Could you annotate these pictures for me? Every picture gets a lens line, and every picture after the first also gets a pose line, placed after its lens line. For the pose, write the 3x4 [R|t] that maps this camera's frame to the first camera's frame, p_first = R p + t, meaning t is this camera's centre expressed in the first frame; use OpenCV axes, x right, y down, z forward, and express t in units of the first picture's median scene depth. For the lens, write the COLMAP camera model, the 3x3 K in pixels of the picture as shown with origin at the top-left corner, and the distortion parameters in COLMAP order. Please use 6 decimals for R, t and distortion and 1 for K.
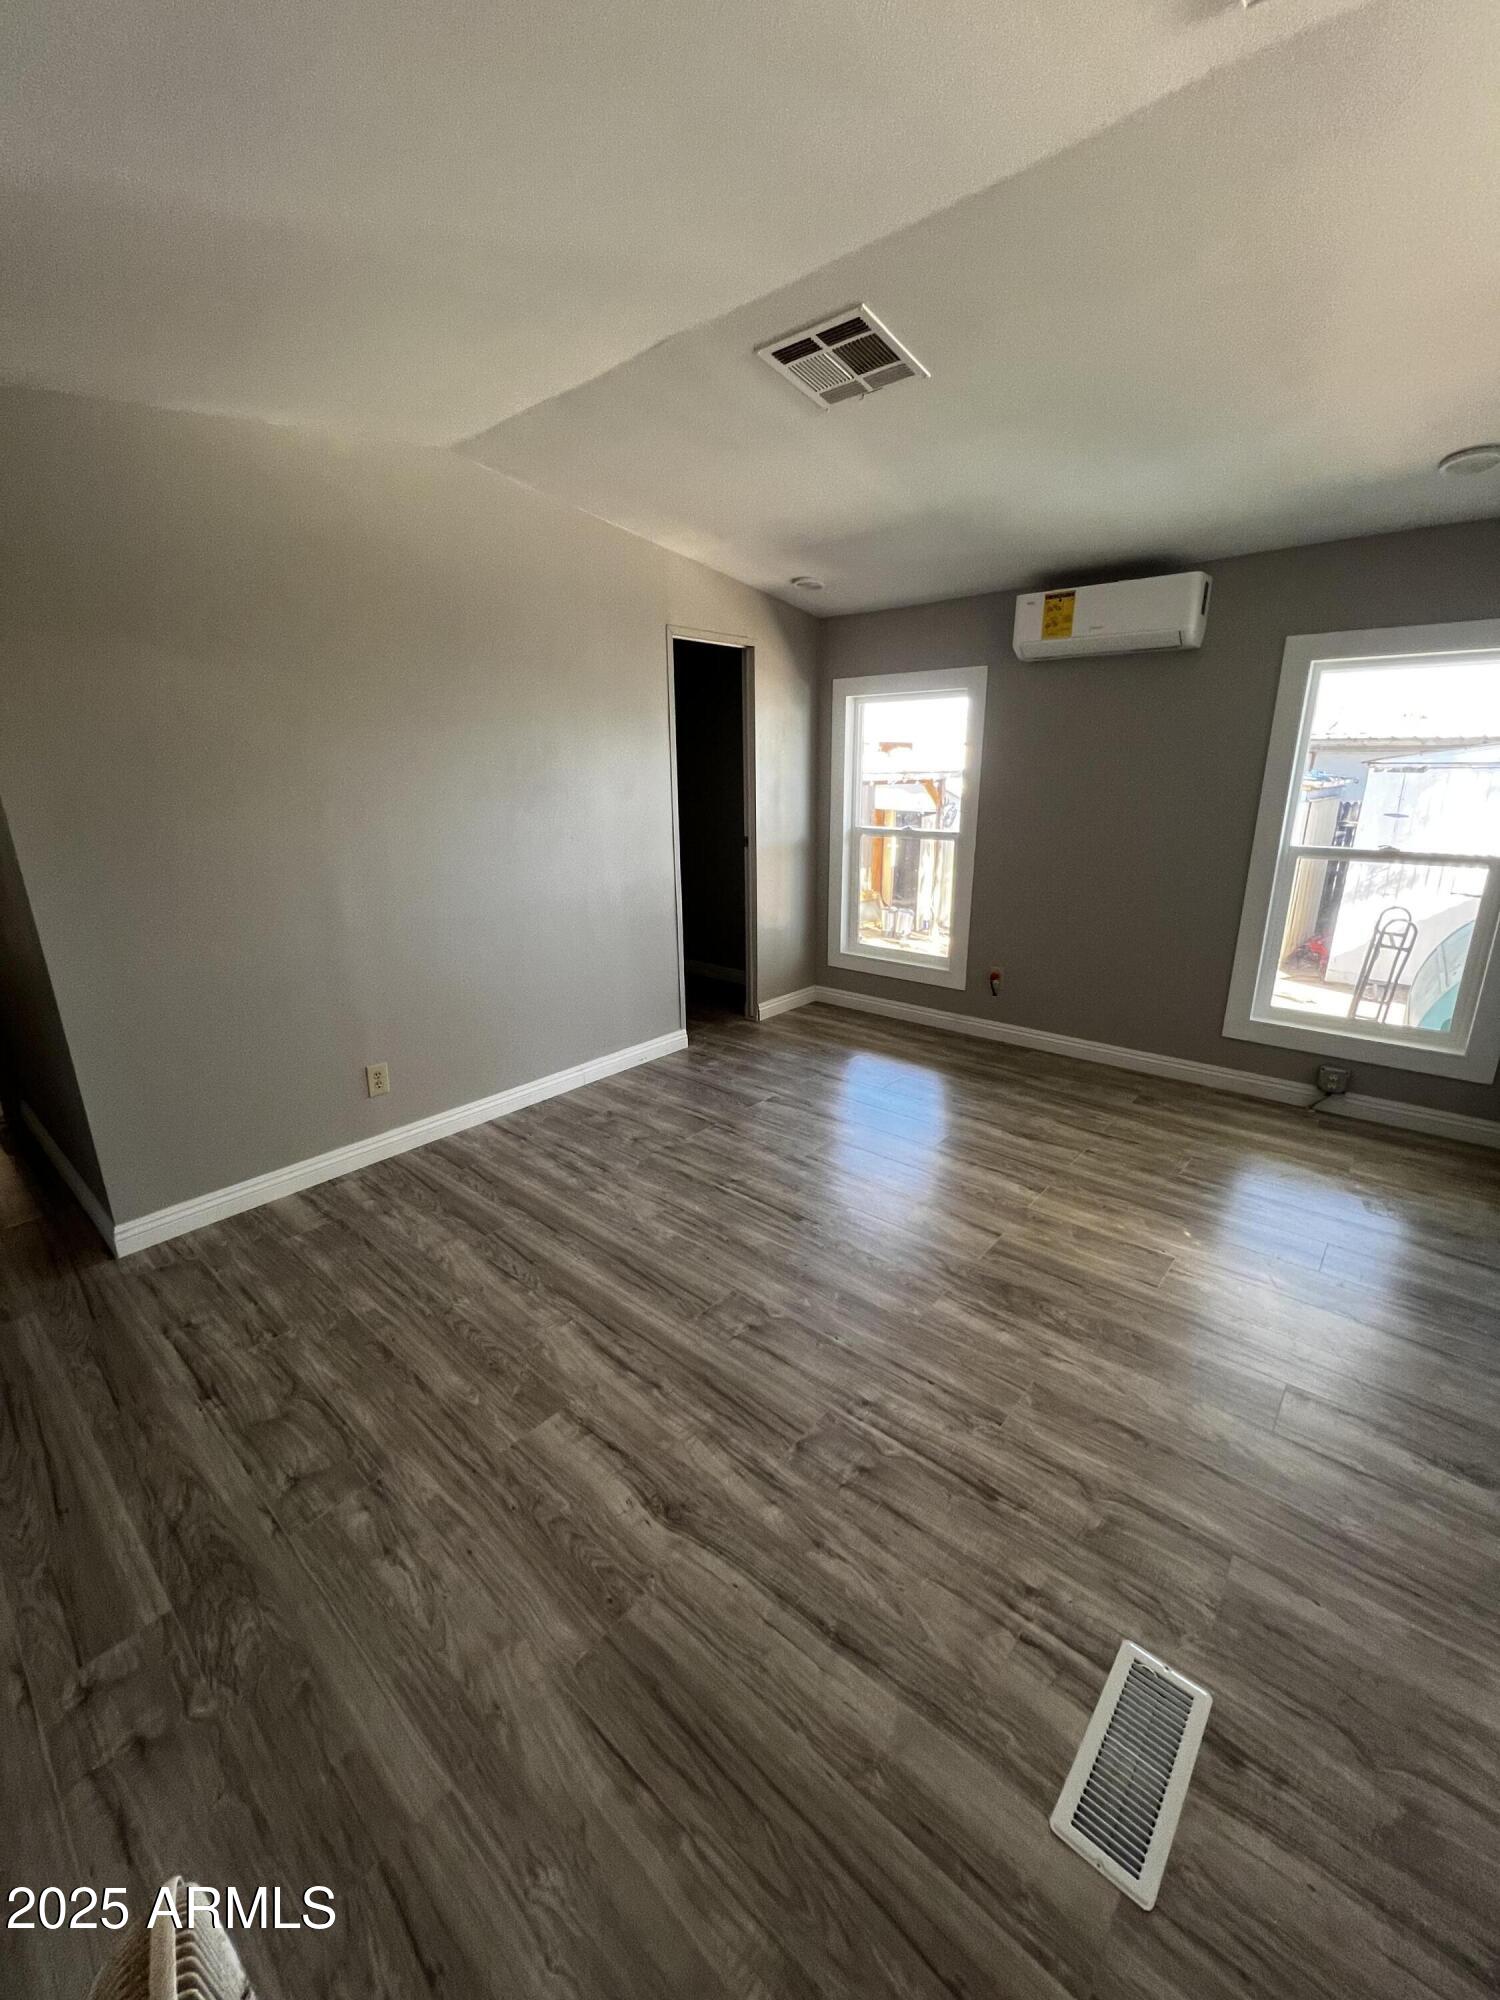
lens RADIAL K [[803.6, 0, 757.2], [0, 803.6, 995.1], [0, 0, 1]] dist [-0.002769, 0.000835]
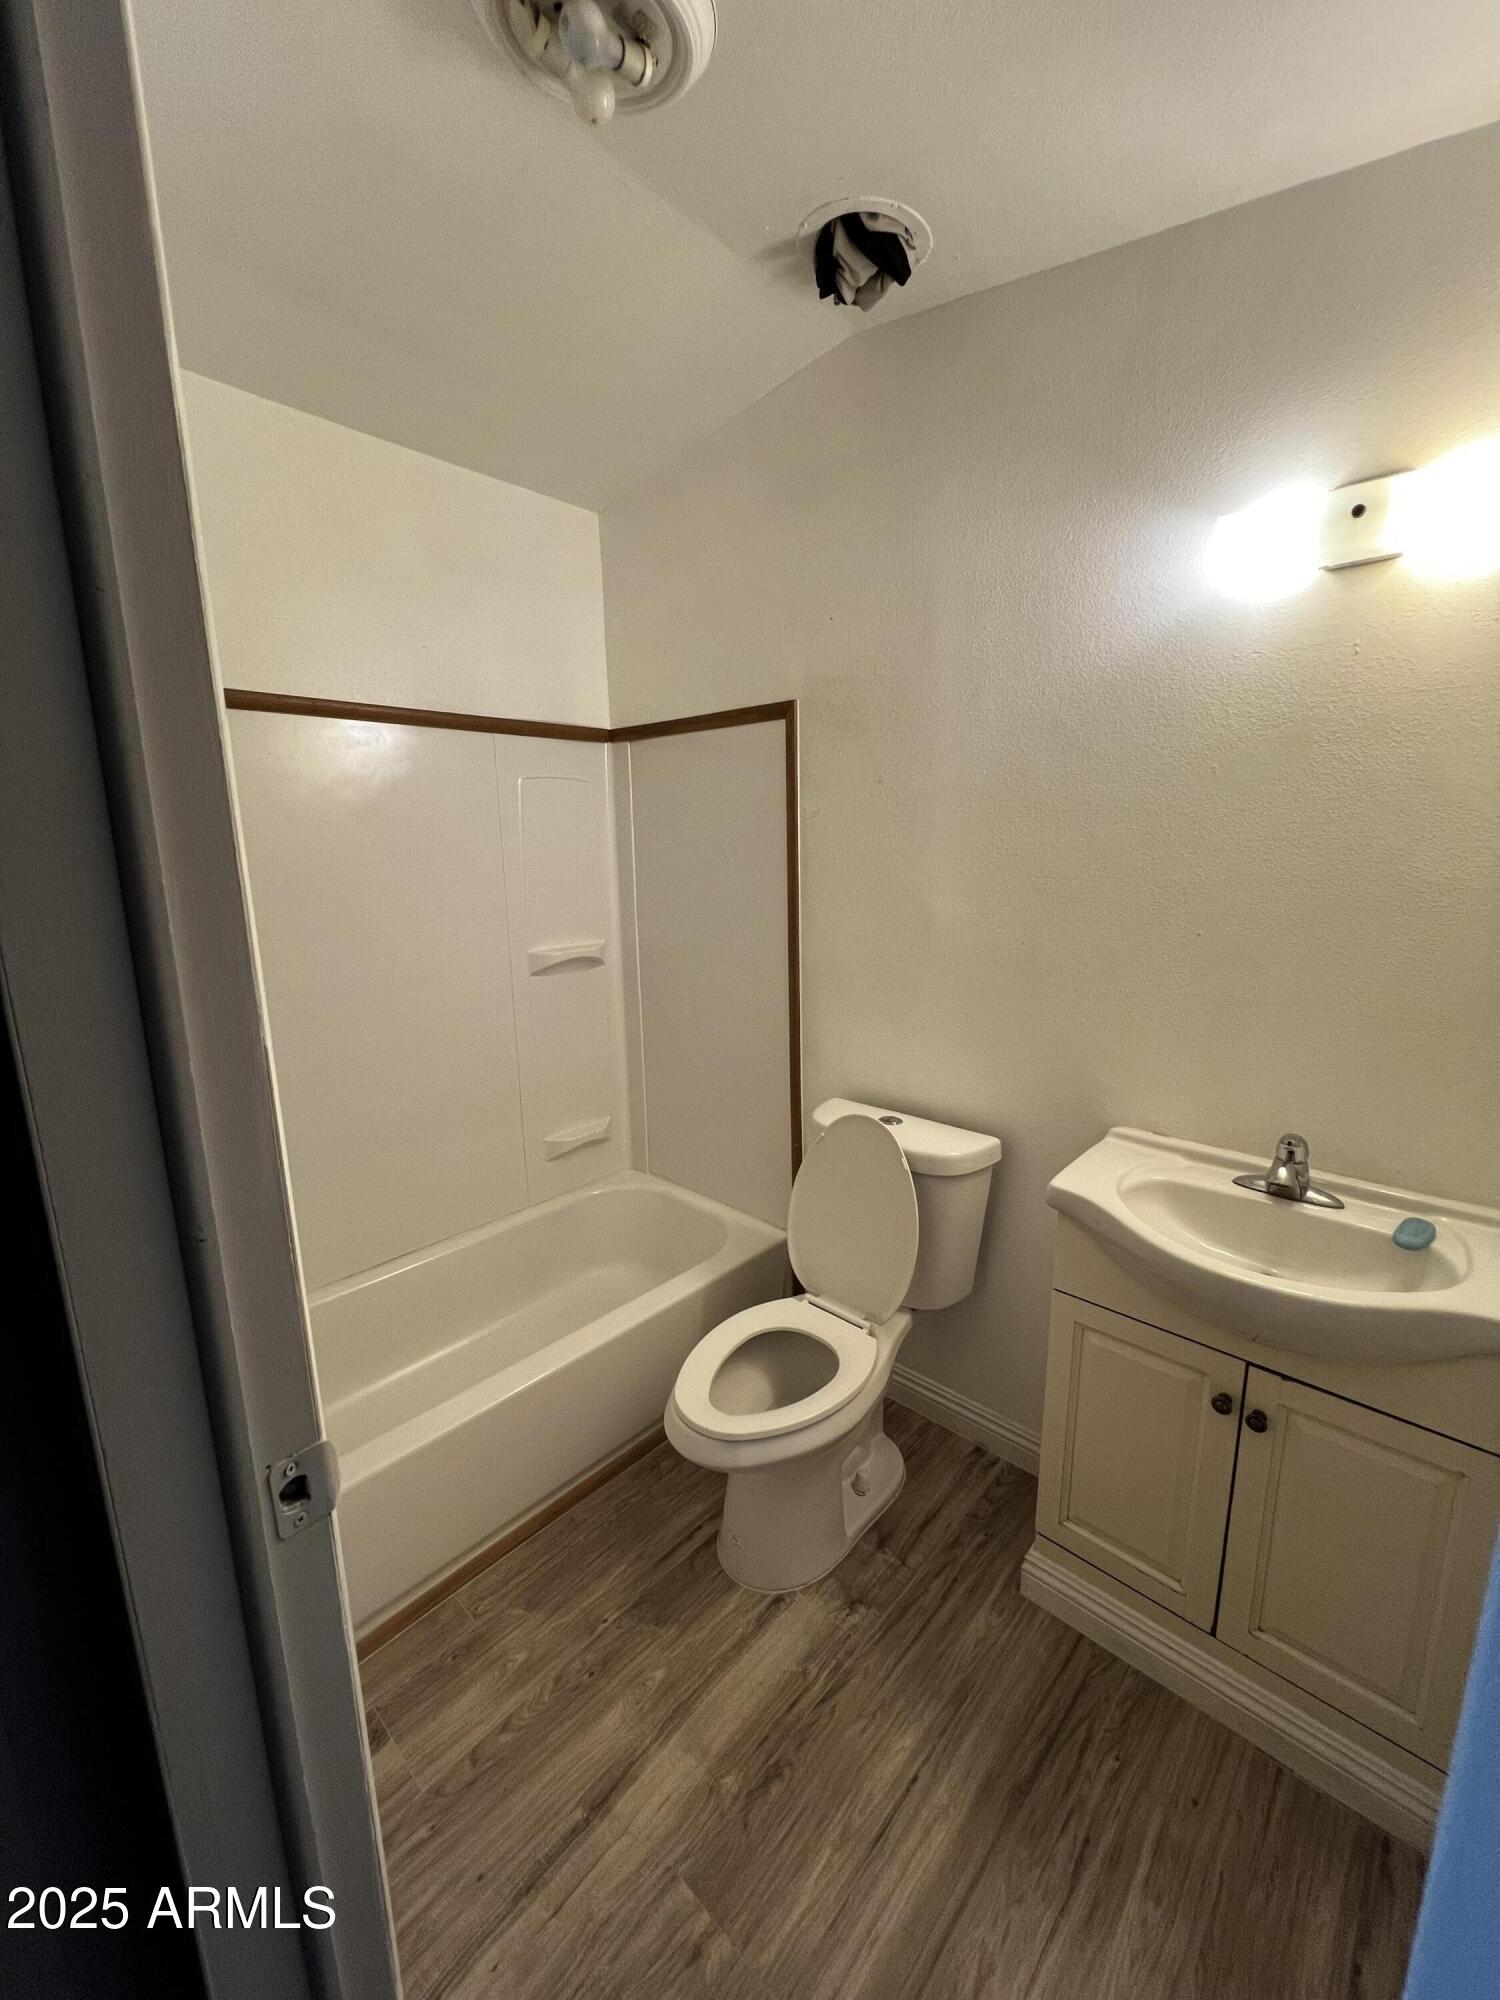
lens RADIAL K [[800.5, 0, 753.5], [0, 800.5, 999.0], [0, 0, 1]] dist [0.000356, -0.000127]
pose [[0.036917, -0.189303, 0.981224, -0.604566], [0.302442, 0.937962, 0.169578, -0.144964], [-0.952453, 0.290503, 0.091880, 0.493304]]
